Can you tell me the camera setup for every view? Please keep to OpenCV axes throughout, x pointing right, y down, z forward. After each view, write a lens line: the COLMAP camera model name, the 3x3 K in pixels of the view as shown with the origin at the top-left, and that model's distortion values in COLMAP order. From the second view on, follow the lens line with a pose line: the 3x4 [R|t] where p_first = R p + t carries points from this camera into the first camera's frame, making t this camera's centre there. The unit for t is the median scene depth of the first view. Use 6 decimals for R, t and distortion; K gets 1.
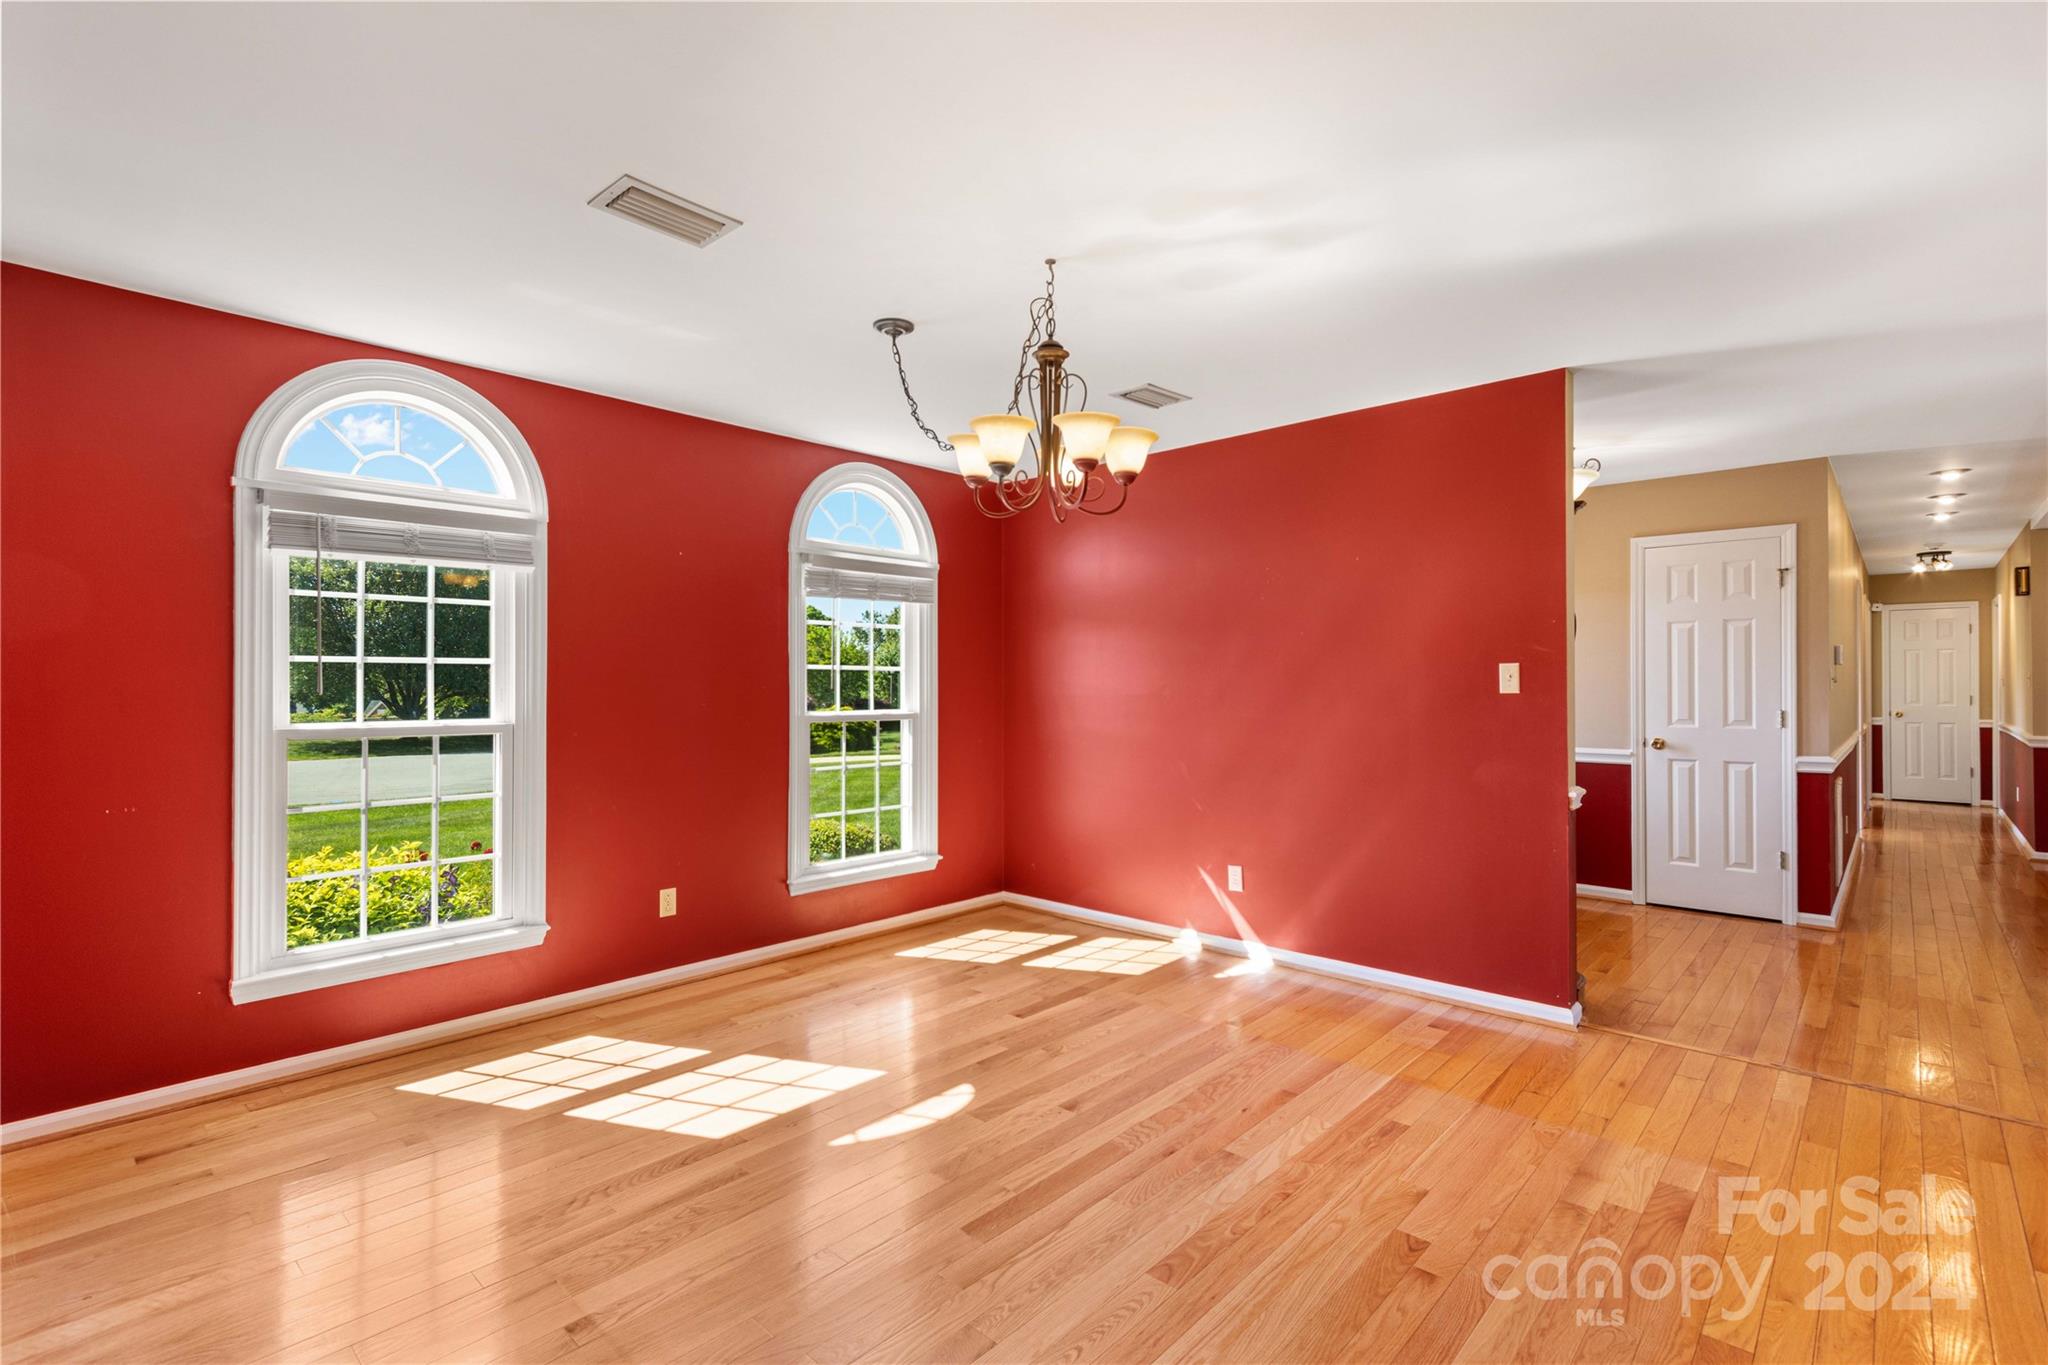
lens RADIAL K [[947.3, 0, 1002.2], [0, 947.3, 672.0], [0, 0, 1]] dist [0.001331, 0.000186]
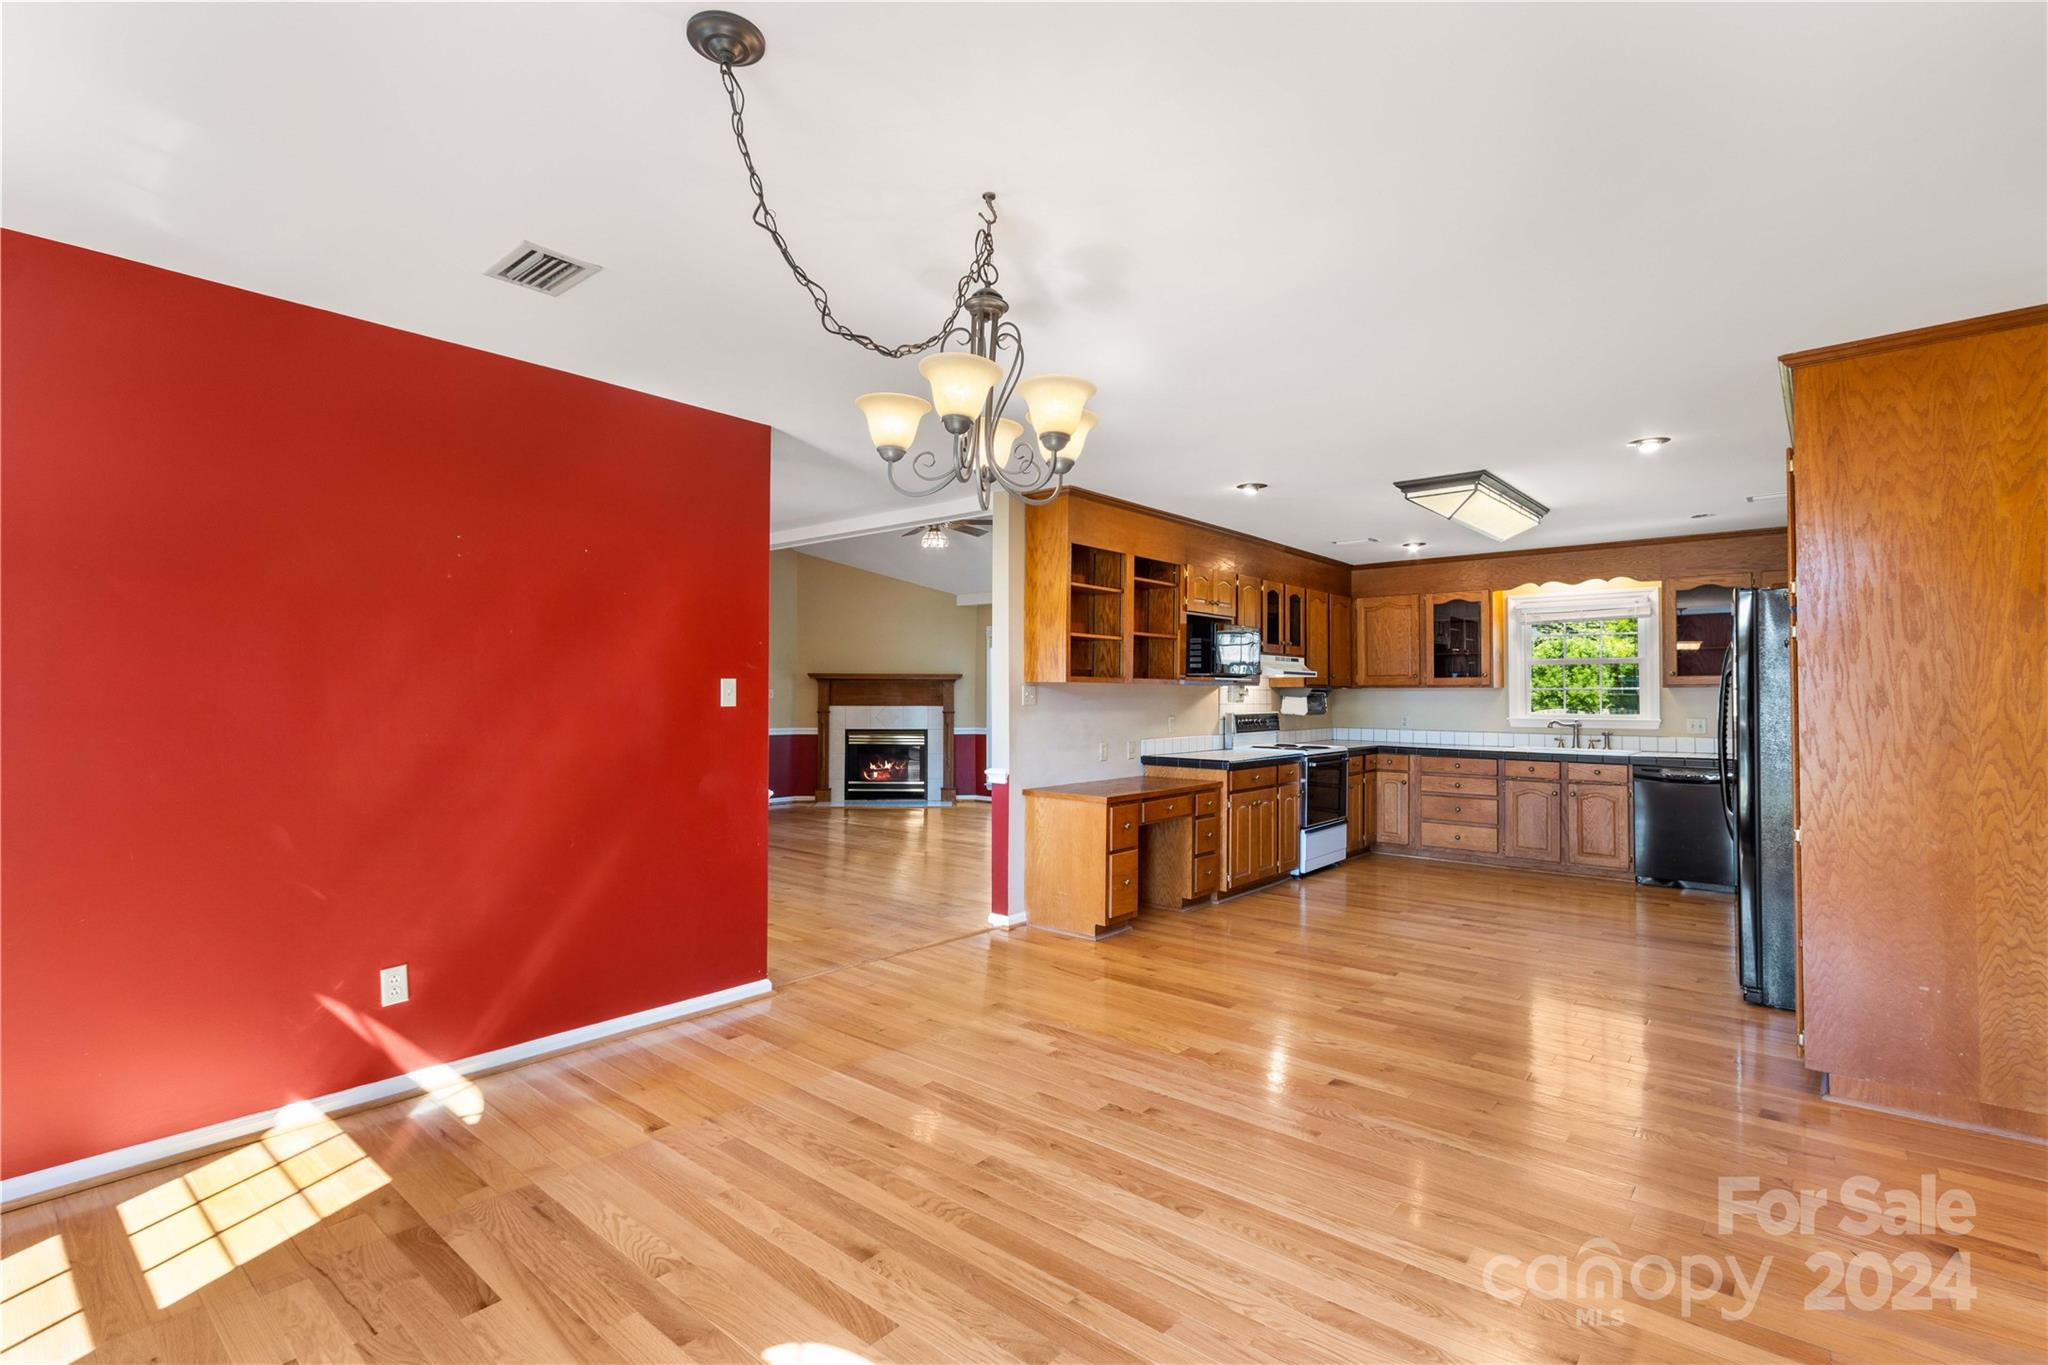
lens RADIAL K [[947.3, 0, 1018.9], [0, 947.3, 677.6], [0, 0, 1]] dist [0.001331, 0.000186]
pose [[-0.062637, 0.020190, 0.997832, -0.452899], [-0.016585, 0.999636, -0.021268, 0.005792], [-0.997899, -0.017881, -0.062280, 0.596186]]
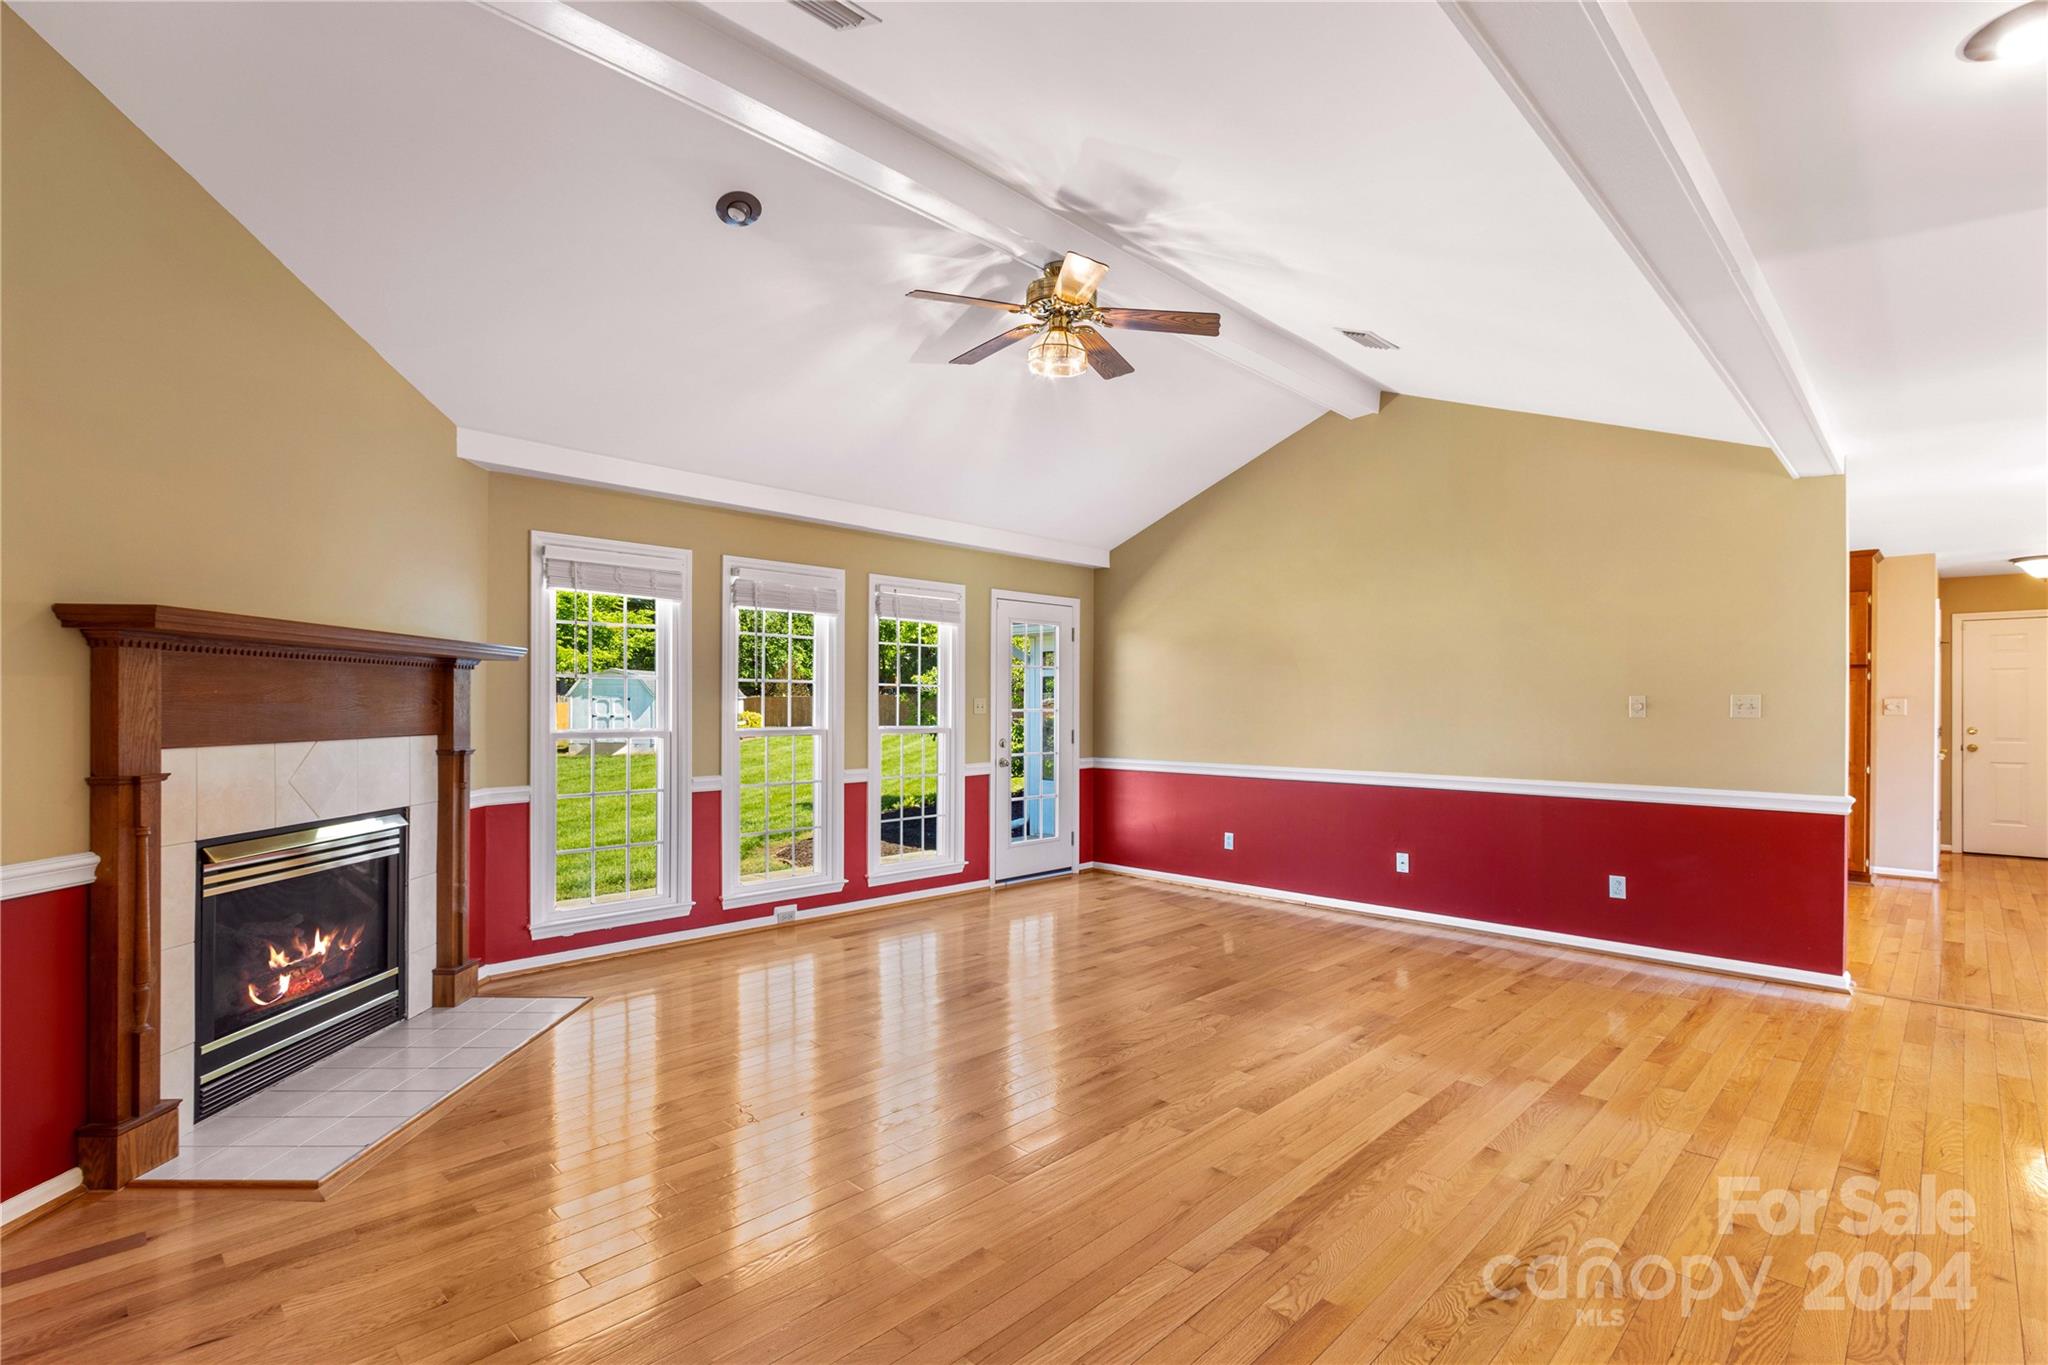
lens RADIAL K [[947.3, 0, 1023.4], [0, 947.3, 705.3], [0, 0, 1]] dist [0.001331, 0.000186]
pose [[-0.999868, -0.001714, 0.016186, 1.504664], [-0.001940, 0.999900, -0.013989, 0.015371], [-0.016161, -0.014019, -0.999771, 1.498423]]
